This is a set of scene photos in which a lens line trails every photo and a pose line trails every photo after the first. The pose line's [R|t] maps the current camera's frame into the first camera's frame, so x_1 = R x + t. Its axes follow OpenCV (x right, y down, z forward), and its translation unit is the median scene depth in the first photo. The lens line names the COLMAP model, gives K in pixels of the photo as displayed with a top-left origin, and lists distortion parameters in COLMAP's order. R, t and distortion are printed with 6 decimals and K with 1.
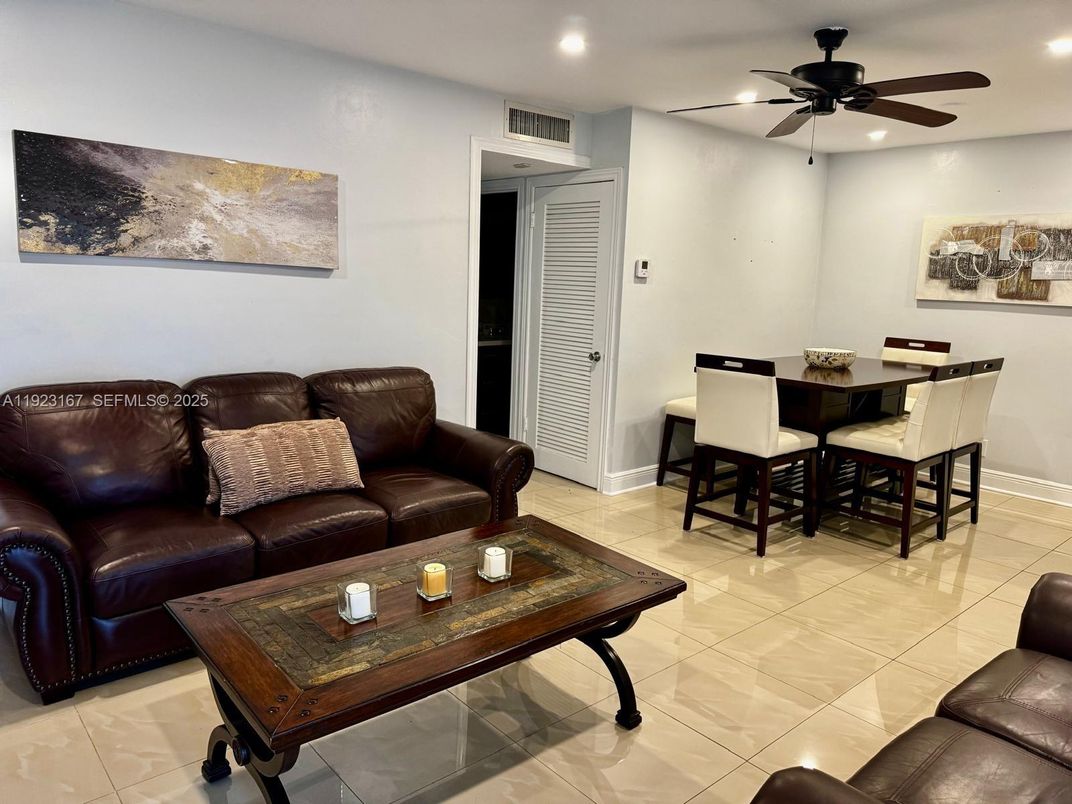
lens RADIAL K [[764.6, 0, 526.8], [0, 764.6, 403.4], [0, 0, 1]] dist [0.065720, -0.075899]
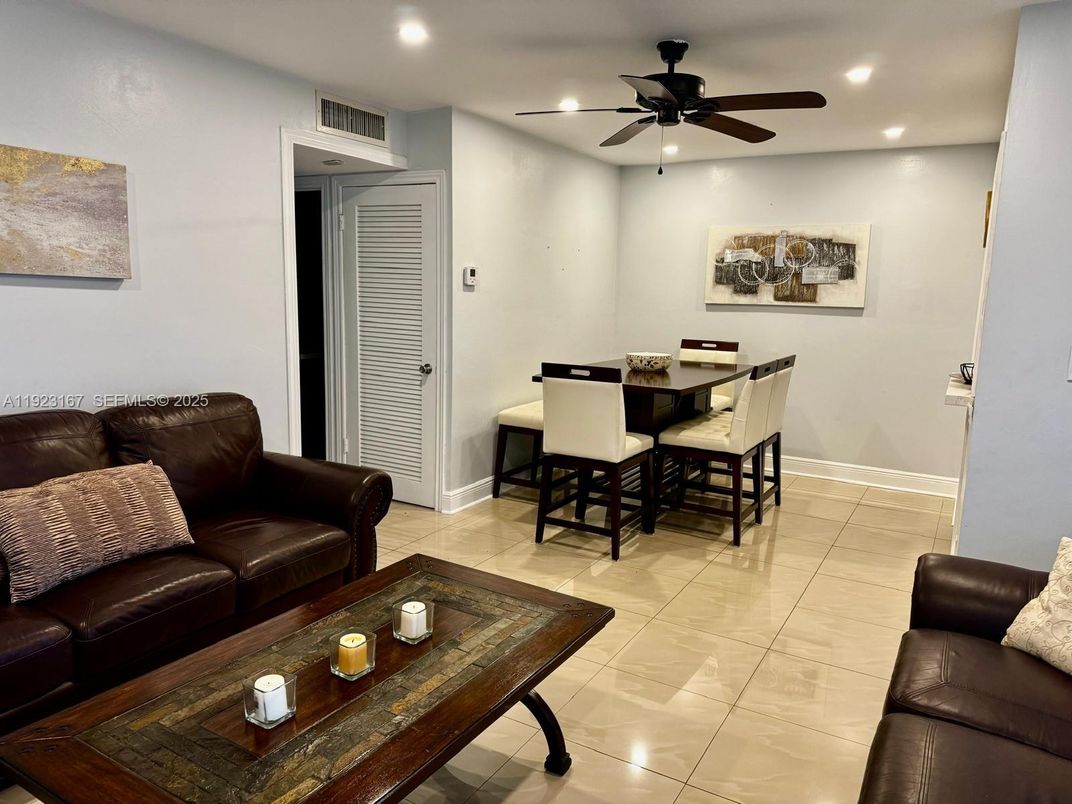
lens RADIAL K [[764.6, 0, 540.7], [0, 764.6, 408.9], [0, 0, 1]] dist [0.065720, -0.075899]
pose [[0.947104, -0.061574, 0.314963, -0.100434], [0.061076, 0.998067, 0.011459, -0.019125], [-0.315060, 0.008383, 0.949035, 0.077116]]
